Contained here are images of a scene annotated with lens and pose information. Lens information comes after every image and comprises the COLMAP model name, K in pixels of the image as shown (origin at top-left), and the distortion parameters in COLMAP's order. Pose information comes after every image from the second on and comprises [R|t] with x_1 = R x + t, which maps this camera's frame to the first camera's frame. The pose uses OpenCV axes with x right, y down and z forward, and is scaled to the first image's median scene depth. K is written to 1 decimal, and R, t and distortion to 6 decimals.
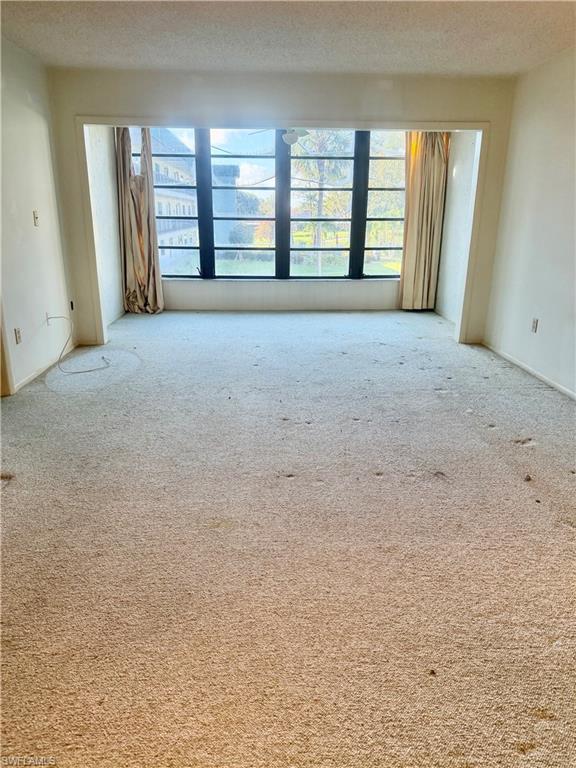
lens RADIAL K [[536.0, 0, 288.0], [0, 536.0, 384.0], [0, 0, 1]] dist [0.103821, -0.145827]
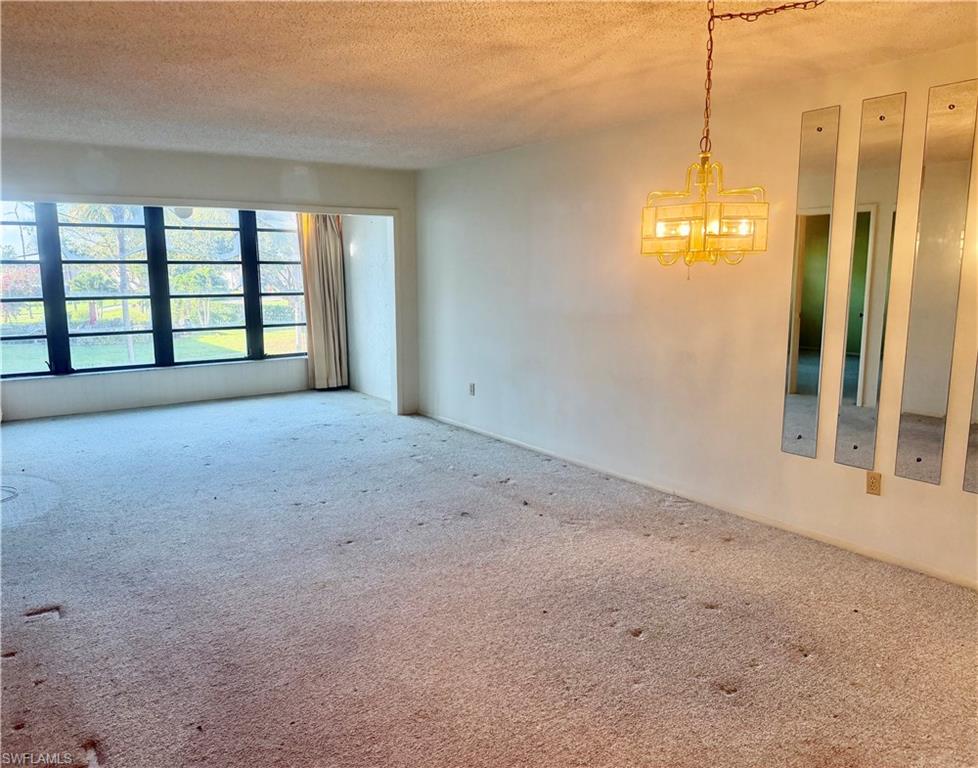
lens RADIAL K [[717.3, 0, 489.0], [0, 717.3, 384.0], [0, 0, 1]] dist [-0.001754, -0.005658]
pose [[0.833064, -0.094374, 0.545066, -0.332883], [0.173216, 0.980291, -0.095008, 0.029490], [-0.525357, 0.173562, 0.832992, -0.256087]]
